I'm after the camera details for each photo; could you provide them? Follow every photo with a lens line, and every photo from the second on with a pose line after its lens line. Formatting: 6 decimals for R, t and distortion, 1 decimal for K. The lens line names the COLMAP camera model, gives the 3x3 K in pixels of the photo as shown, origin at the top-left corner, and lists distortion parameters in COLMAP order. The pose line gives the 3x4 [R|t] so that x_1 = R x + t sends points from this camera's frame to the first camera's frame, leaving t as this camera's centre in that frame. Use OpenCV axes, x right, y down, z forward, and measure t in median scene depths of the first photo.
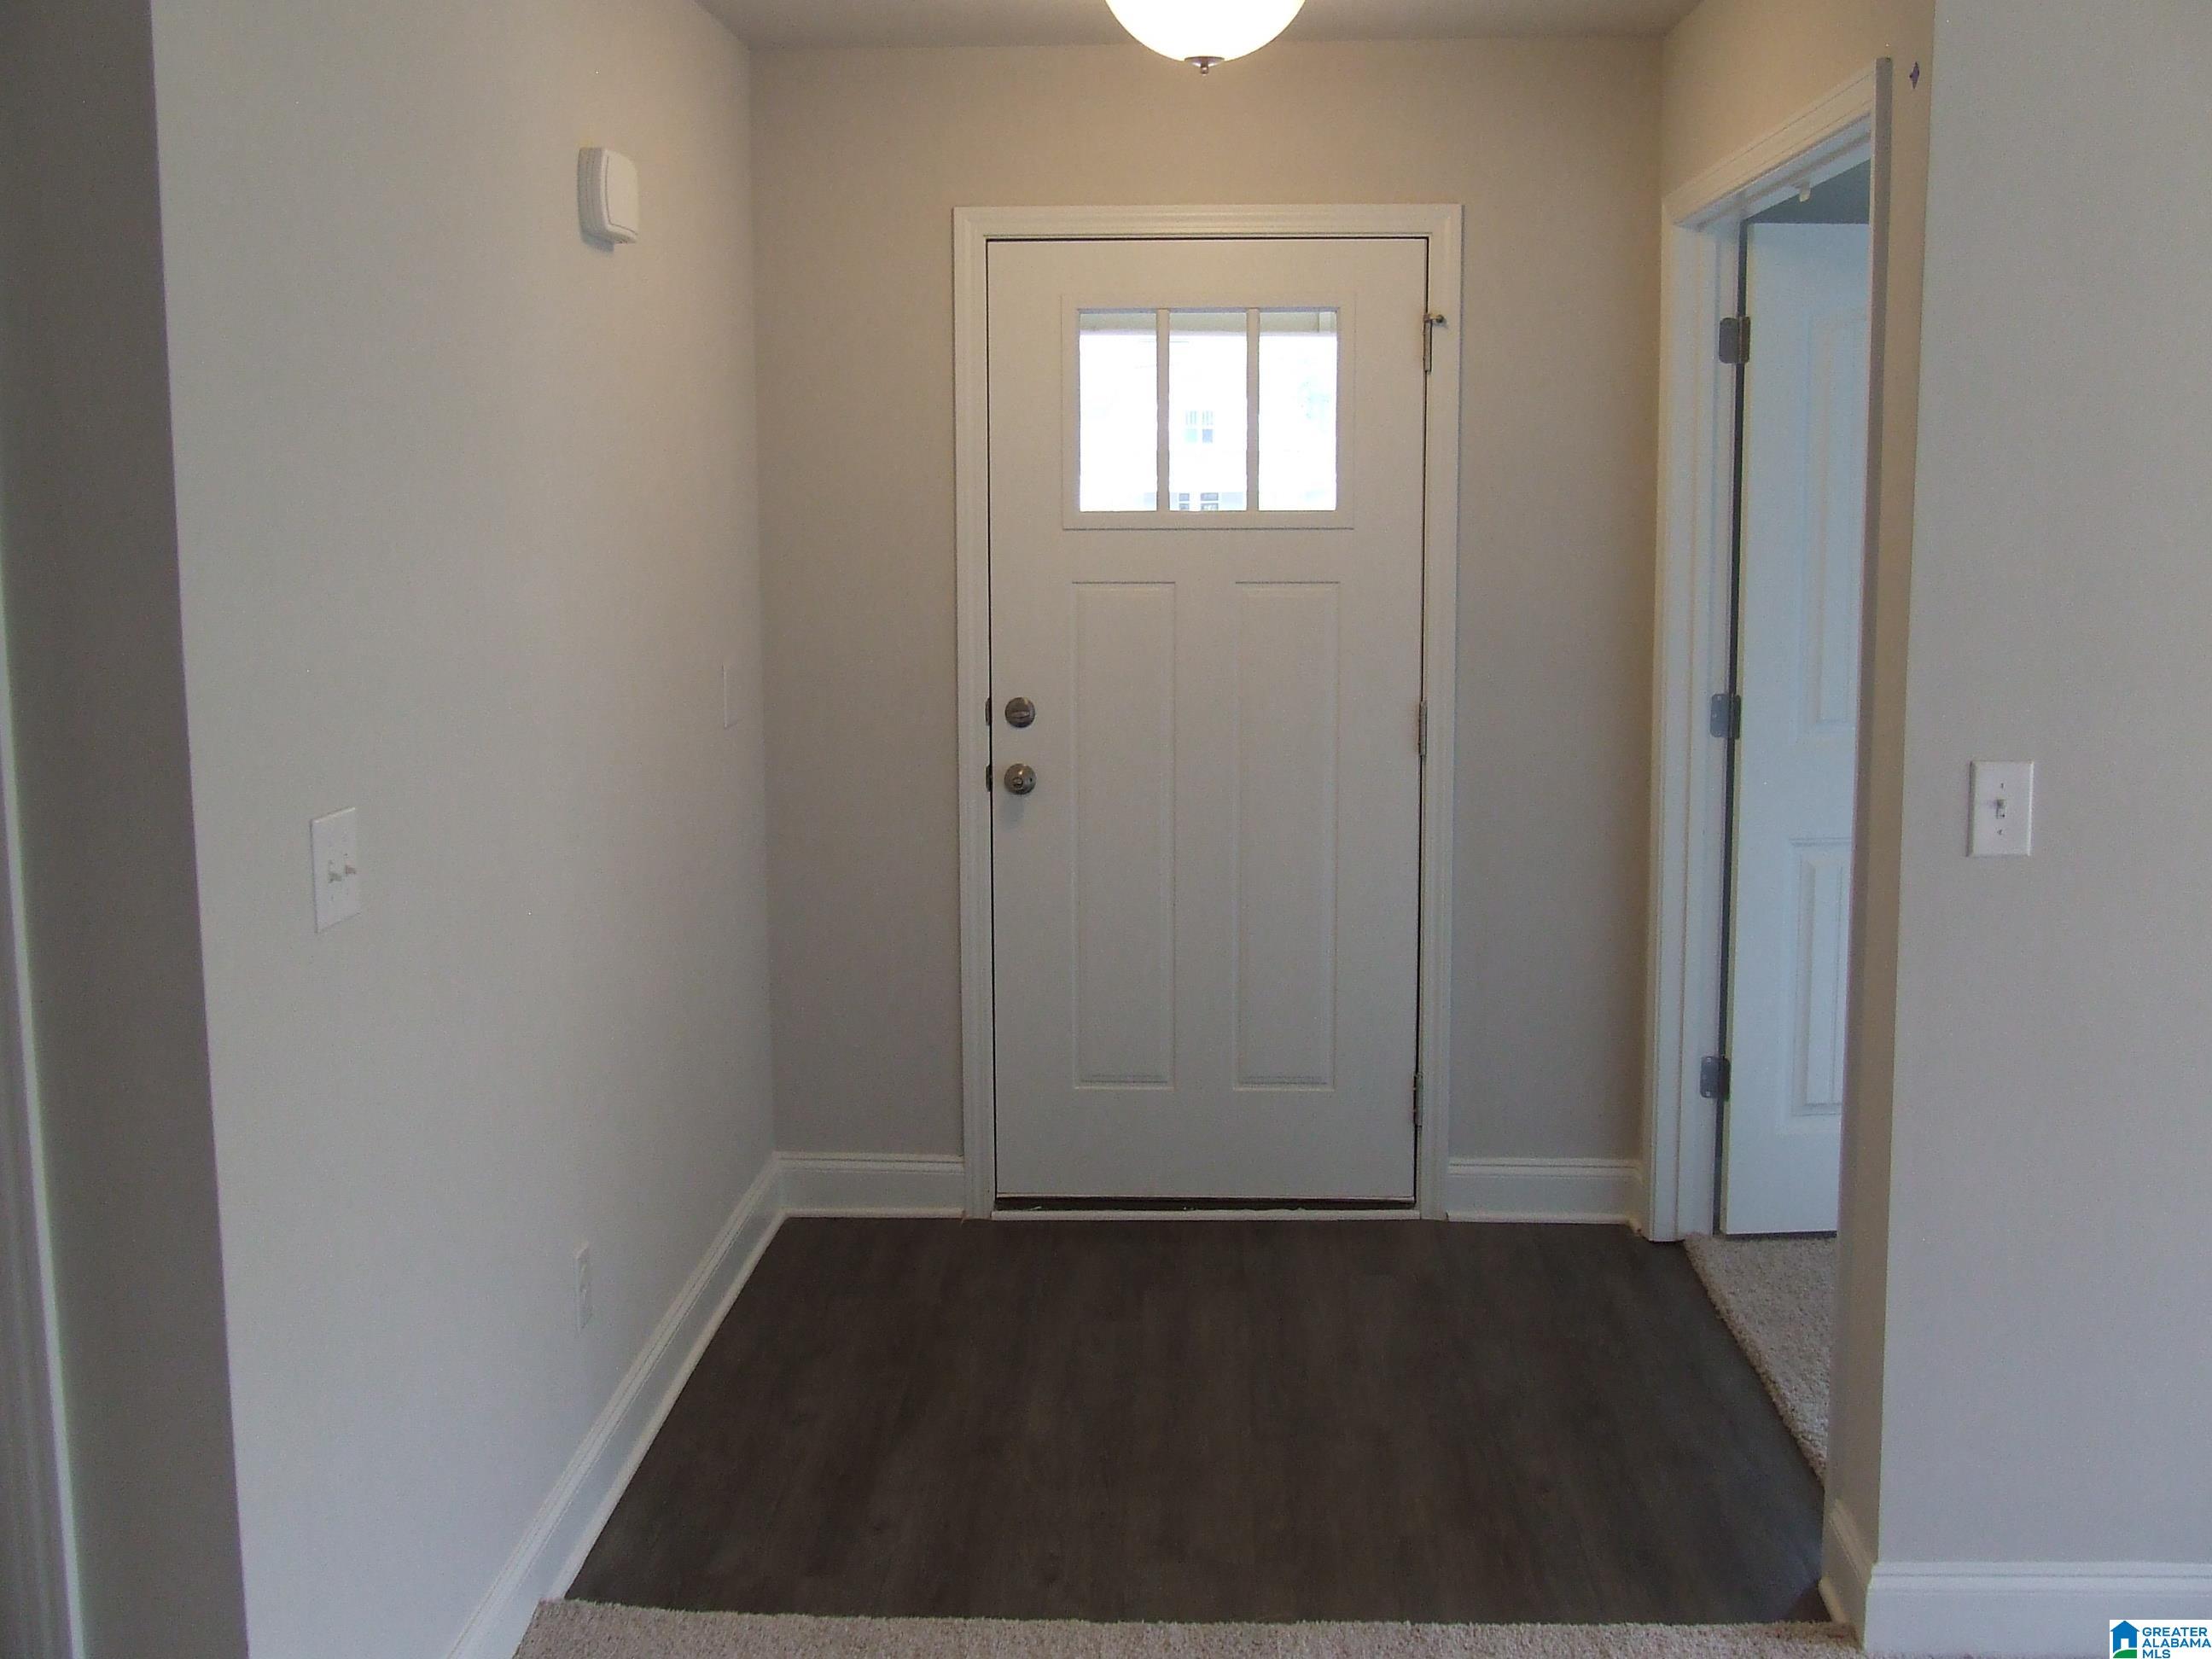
lens RADIAL K [[2419.2, 0, 1089.9], [0, 2419.2, 824.2], [0, 0, 1]] dist [-0.112341, 0.149814]
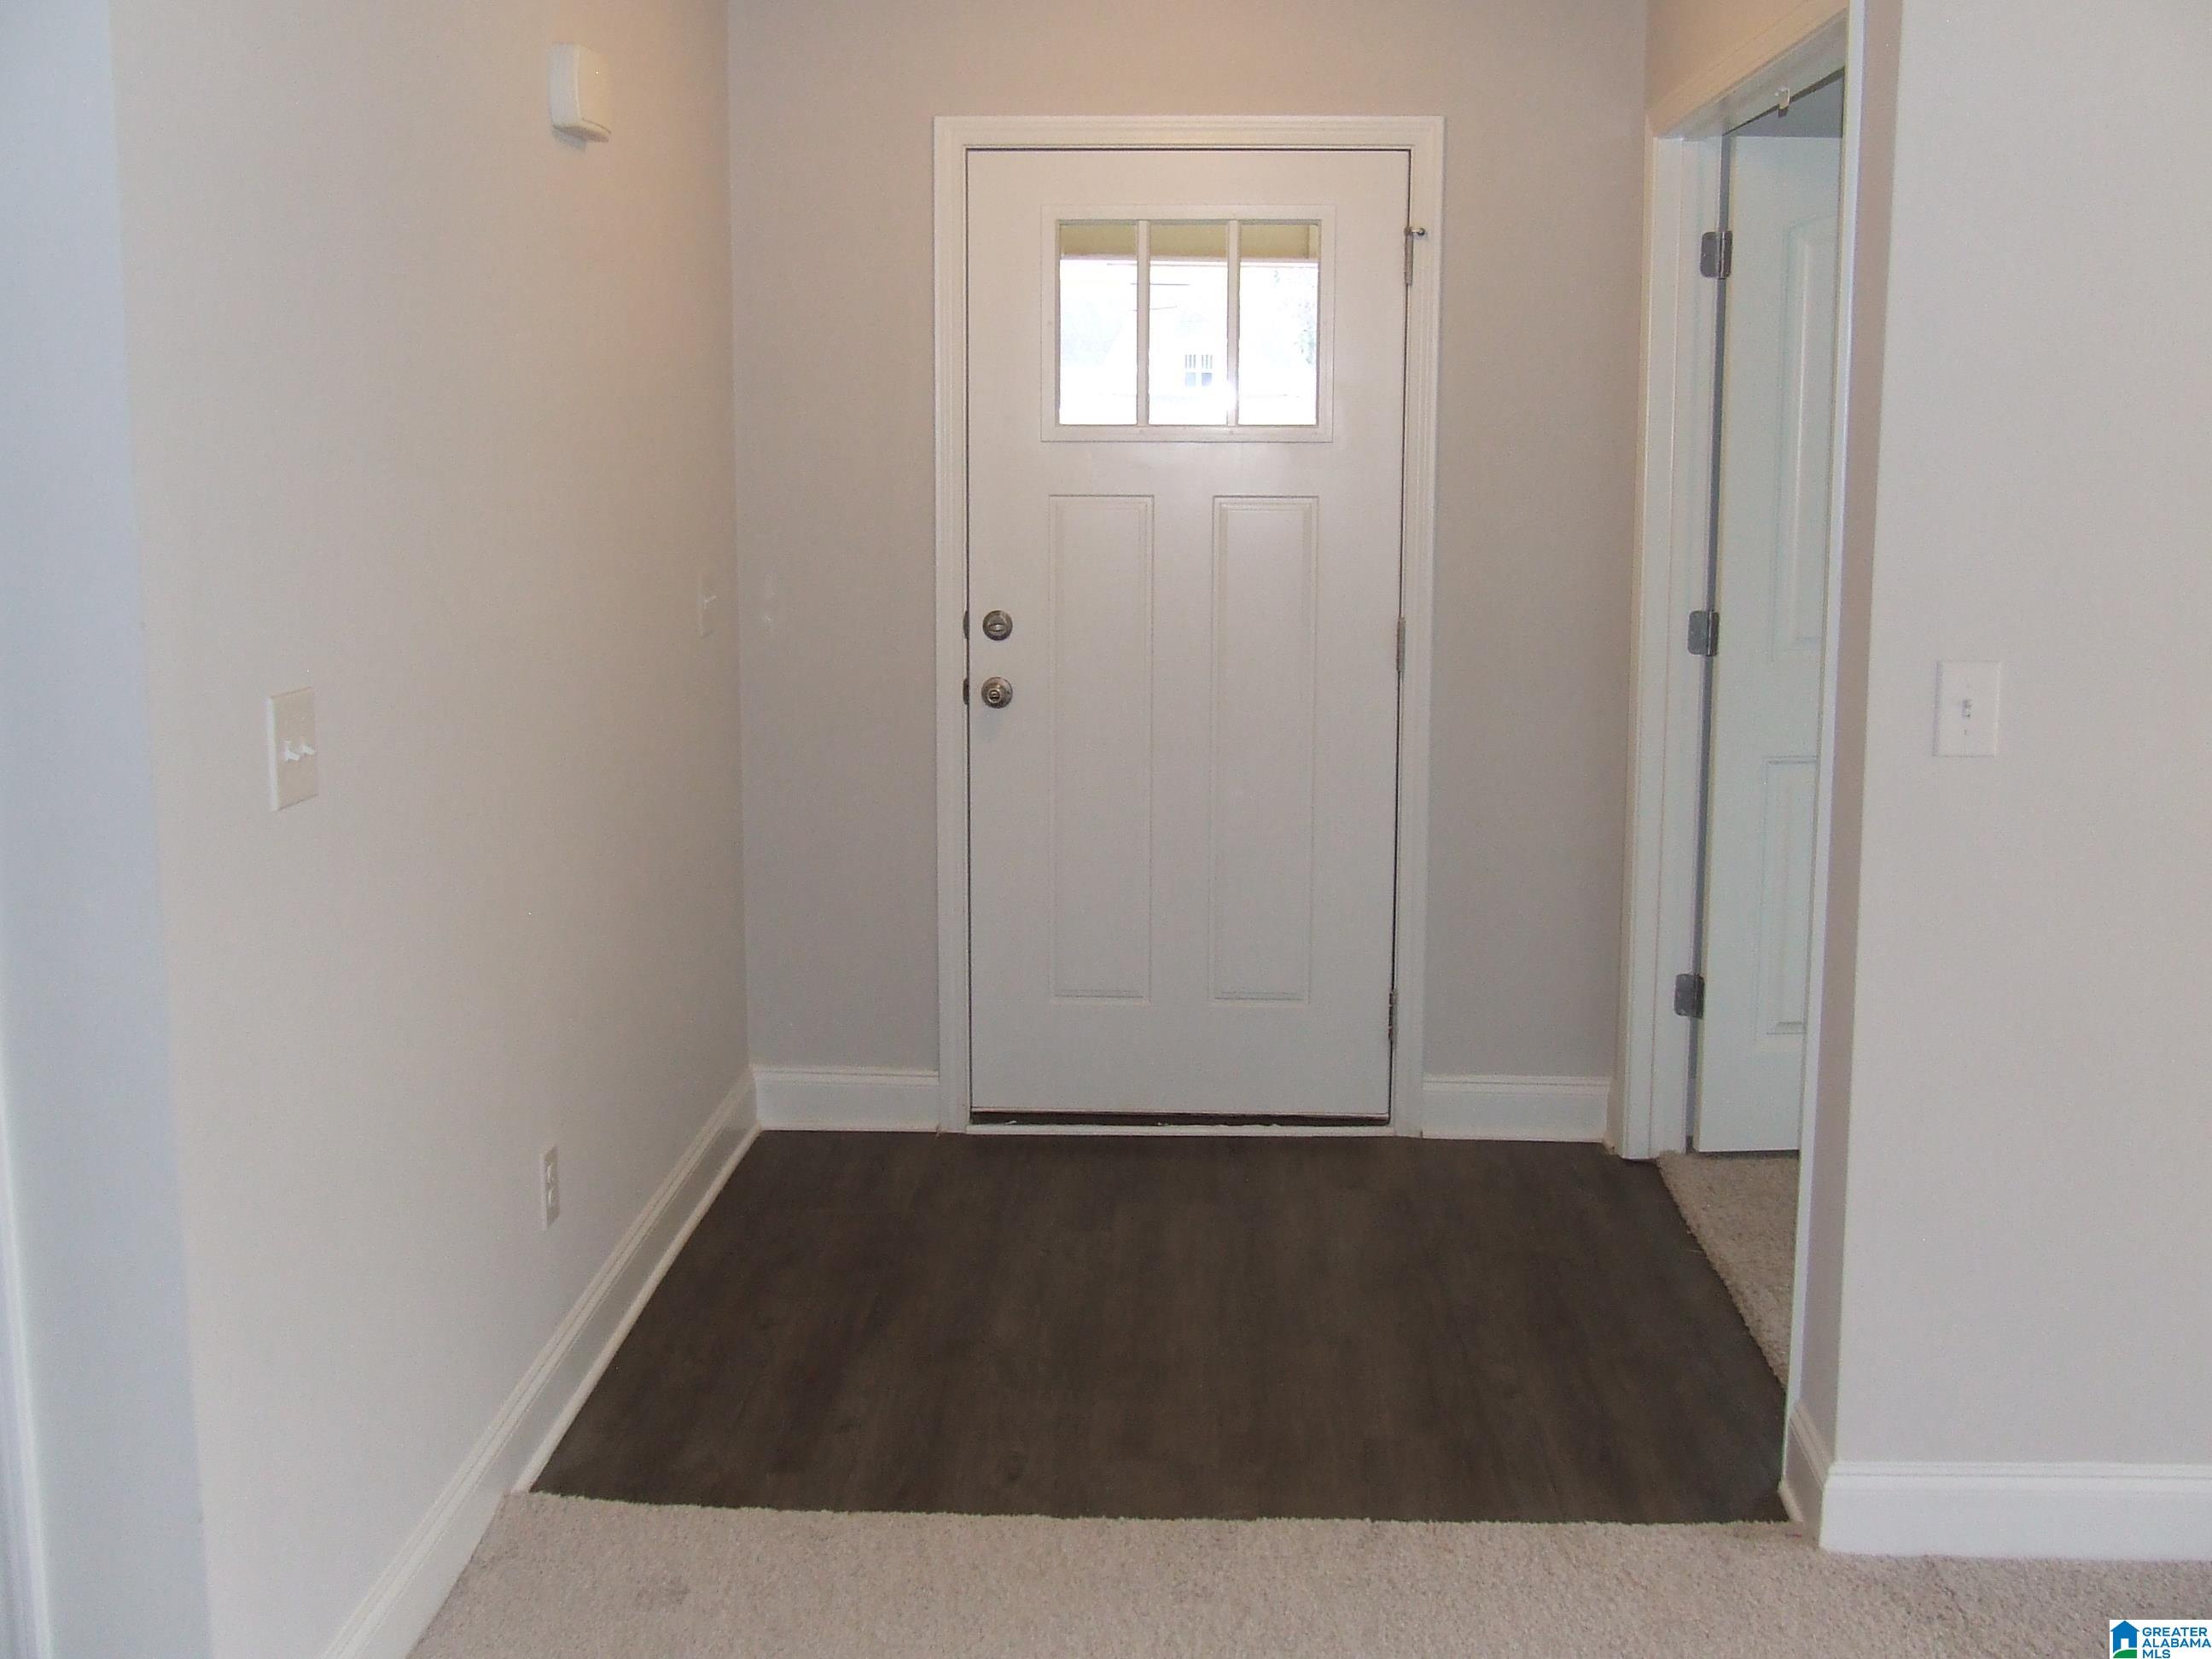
lens RADIAL K [[2419.2, 0, 1089.9], [0, 2419.2, 824.2], [0, 0, 1]] dist [-0.112341, 0.149814]
pose [[0.999970, 0.007390, 0.002115, 0.008371], [-0.007436, 0.999714, 0.022745, 0.013961], [-0.001946, -0.022760, 0.999739, 0.000974]]
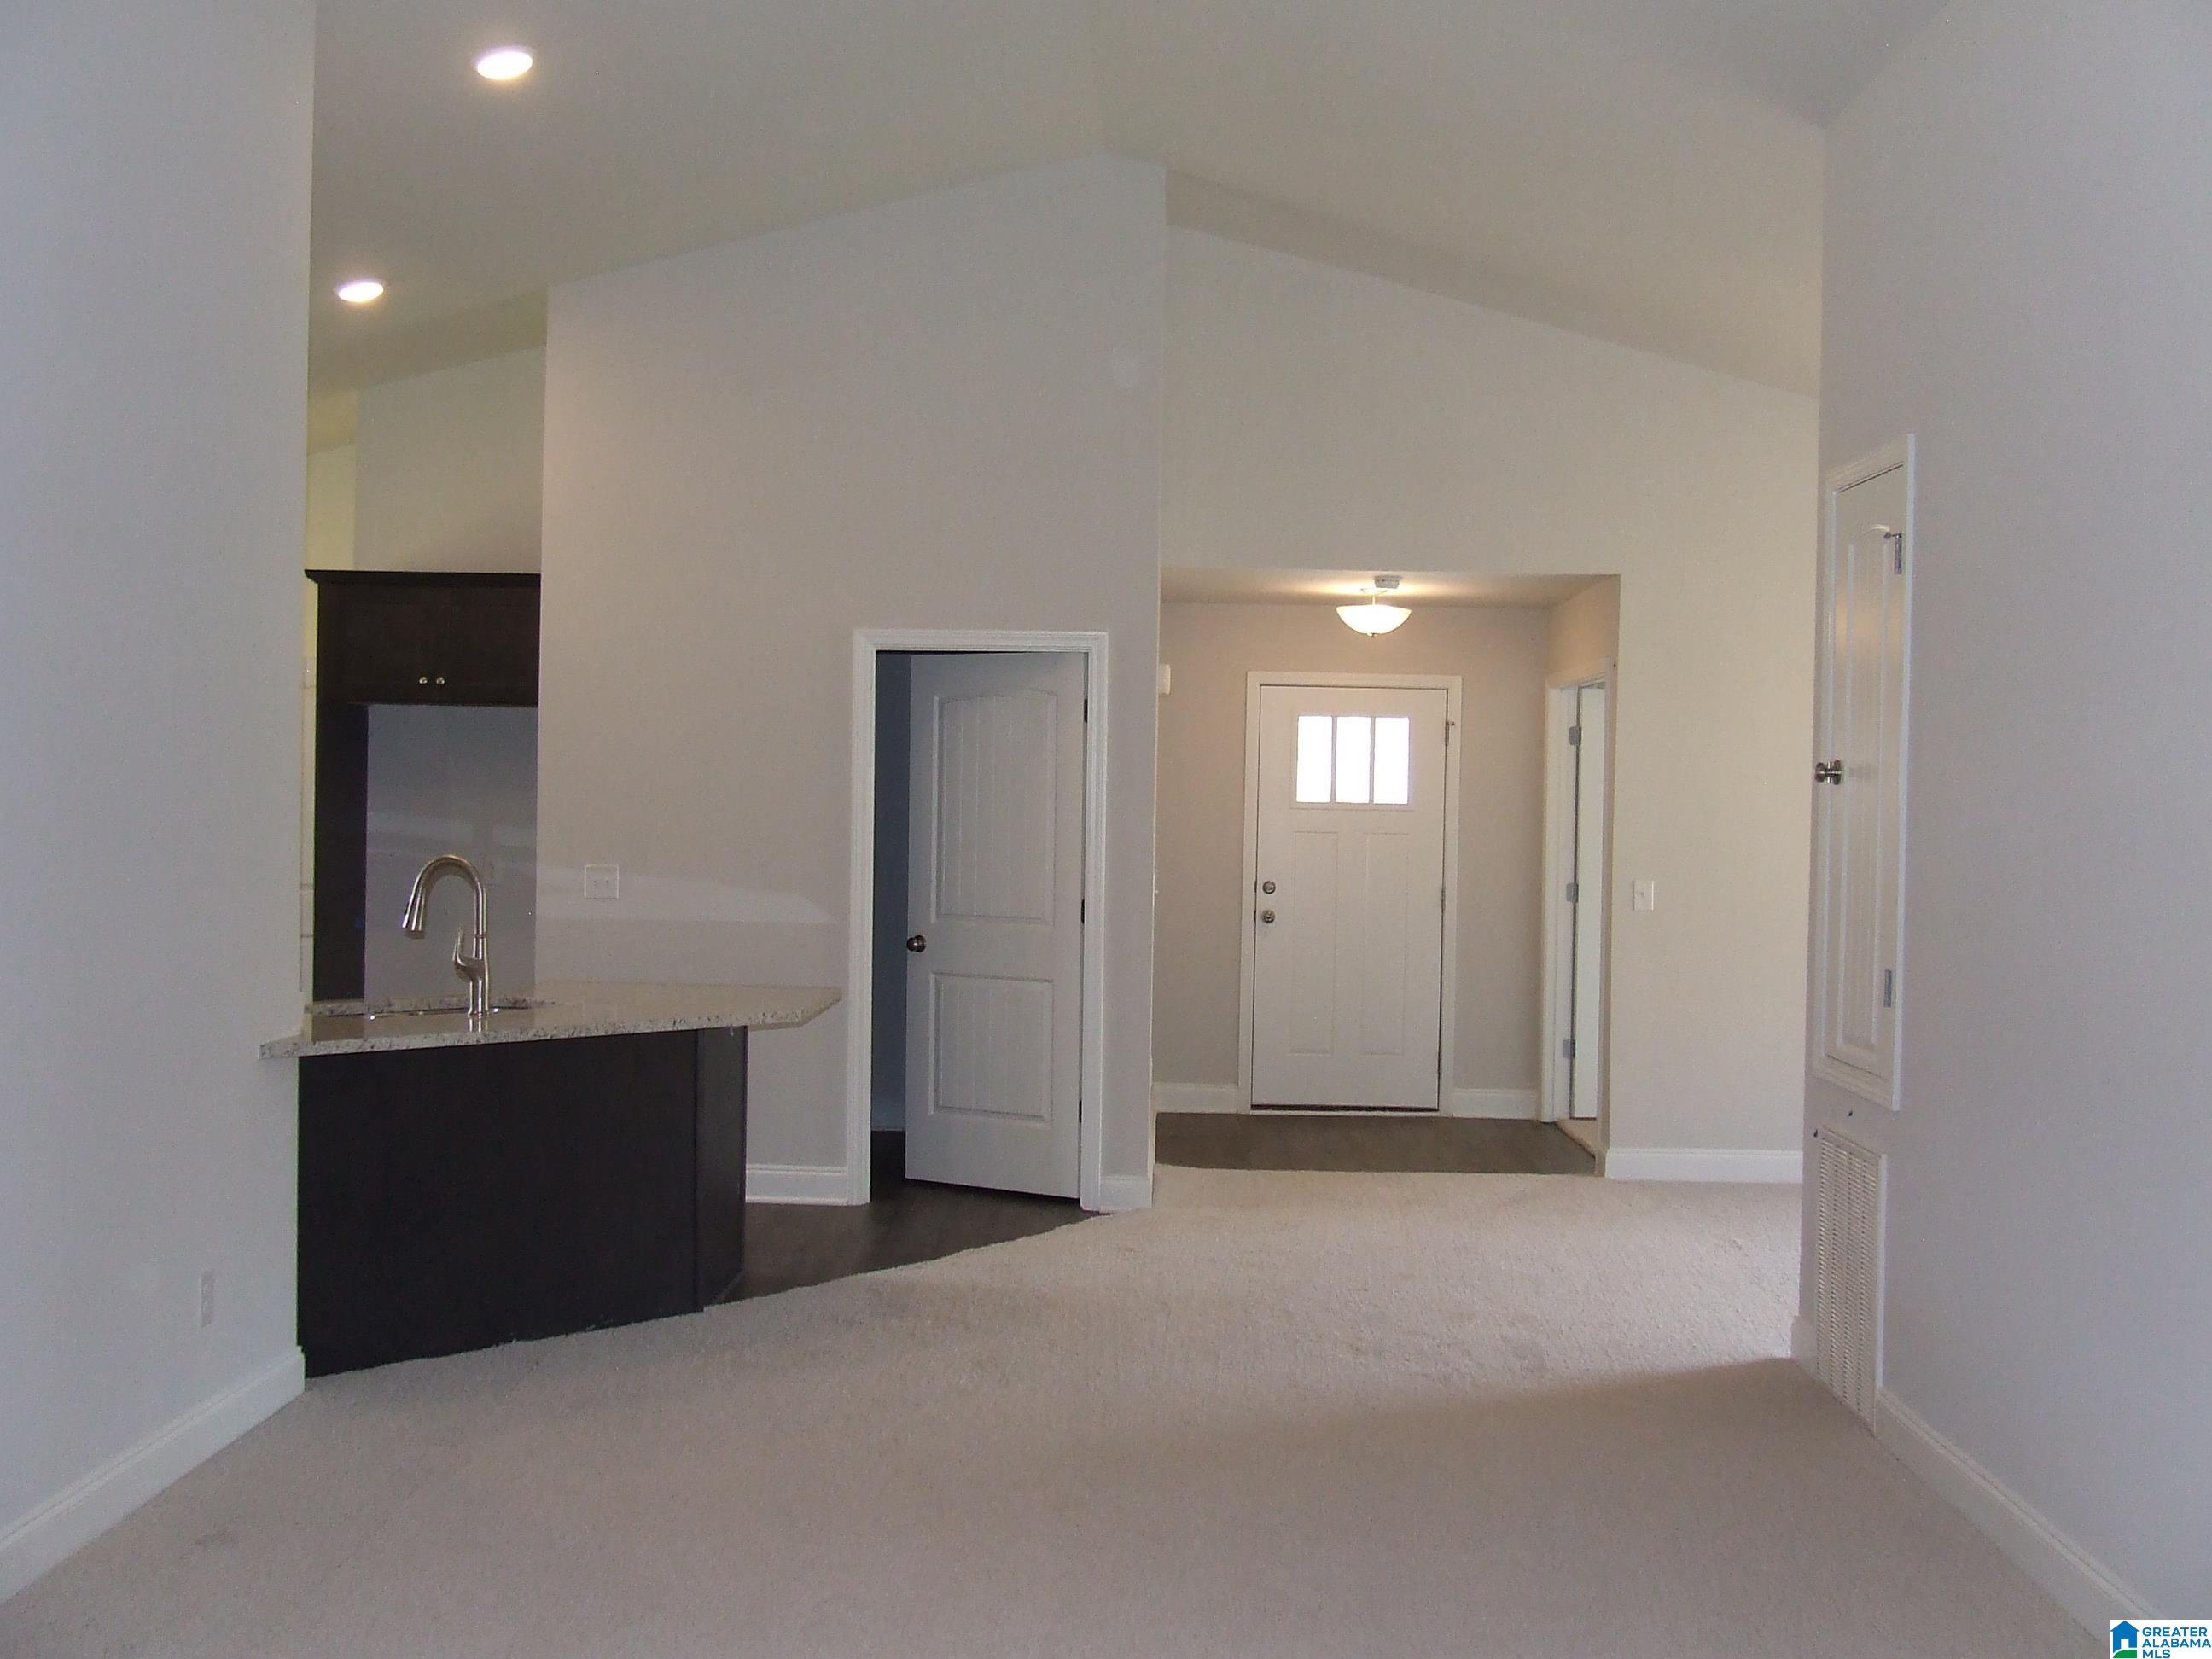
lens RADIAL K [[2419.2, 0, 1089.9], [0, 2419.2, 824.2], [0, 0, 1]] dist [-0.112341, 0.149814]
pose [[0.999344, 0.024670, 0.026504, -0.284959], [-0.021081, 0.991540, -0.128079, 0.209604], [-0.029440, 0.127436, 0.991410, -1.395444]]
